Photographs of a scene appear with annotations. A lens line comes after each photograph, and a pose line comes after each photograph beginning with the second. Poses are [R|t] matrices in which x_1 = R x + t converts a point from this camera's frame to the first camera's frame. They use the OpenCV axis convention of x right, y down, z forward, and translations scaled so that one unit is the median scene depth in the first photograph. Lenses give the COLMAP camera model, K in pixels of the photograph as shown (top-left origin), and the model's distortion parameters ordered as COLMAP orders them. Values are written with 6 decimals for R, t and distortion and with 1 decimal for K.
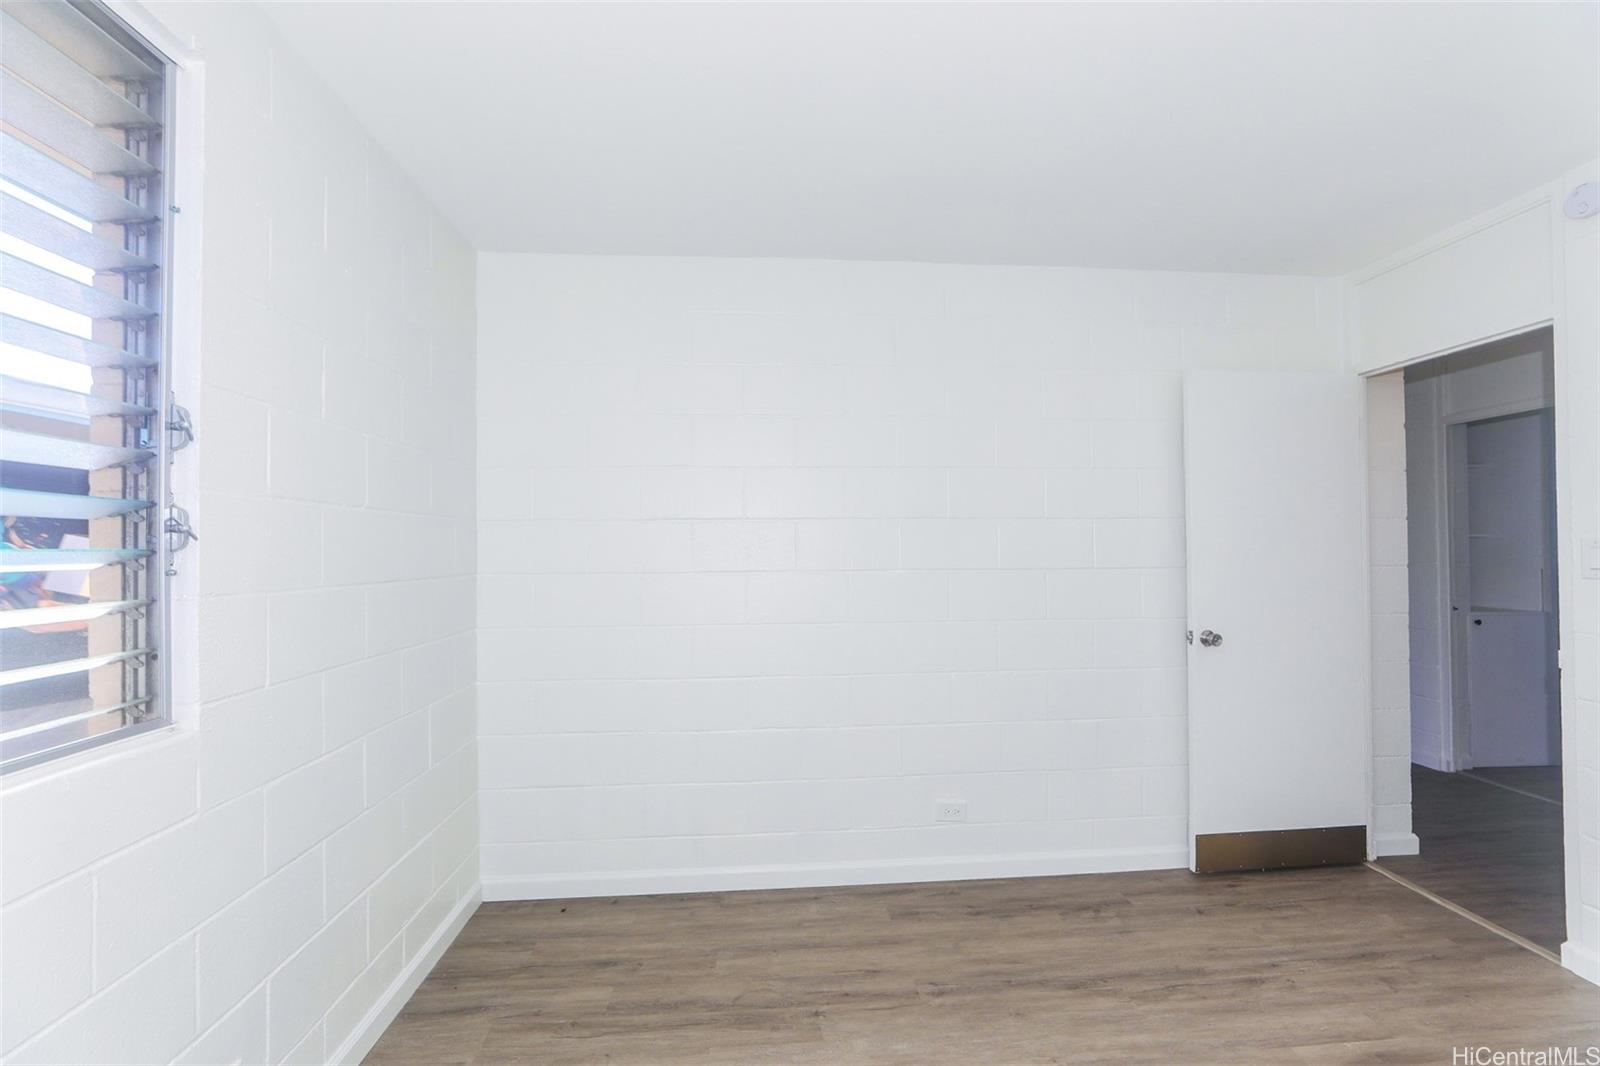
lens RADIAL K [[729.7, 0, 808.8], [0, 729.7, 542.4], [0, 0, 1]] dist [-0.027223, 0.011654]
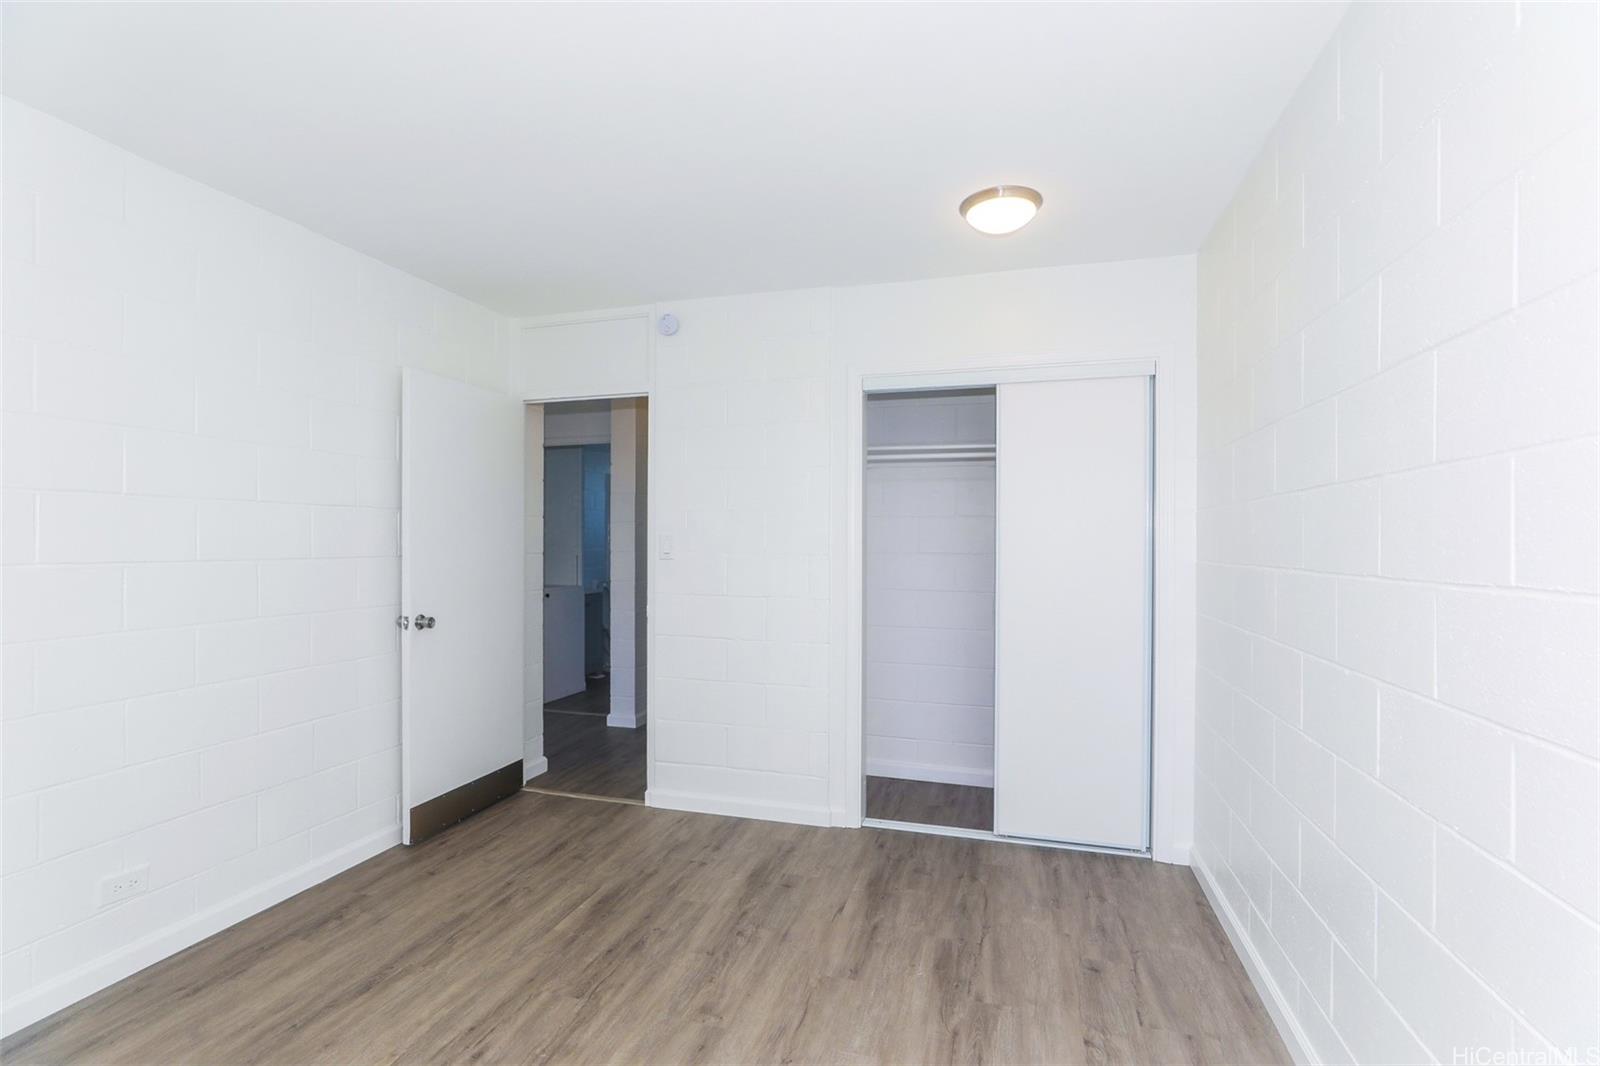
lens RADIAL K [[729.7, 0, 808.8], [0, 729.7, 542.4], [0, 0, 1]] dist [-0.027223, 0.011654]
pose [[0.357782, 0.005662, 0.933788, -0.286207], [-0.015794, 0.999875, -0.000011, 0.006478], [-0.933671, -0.014744, 0.357827, 0.096113]]
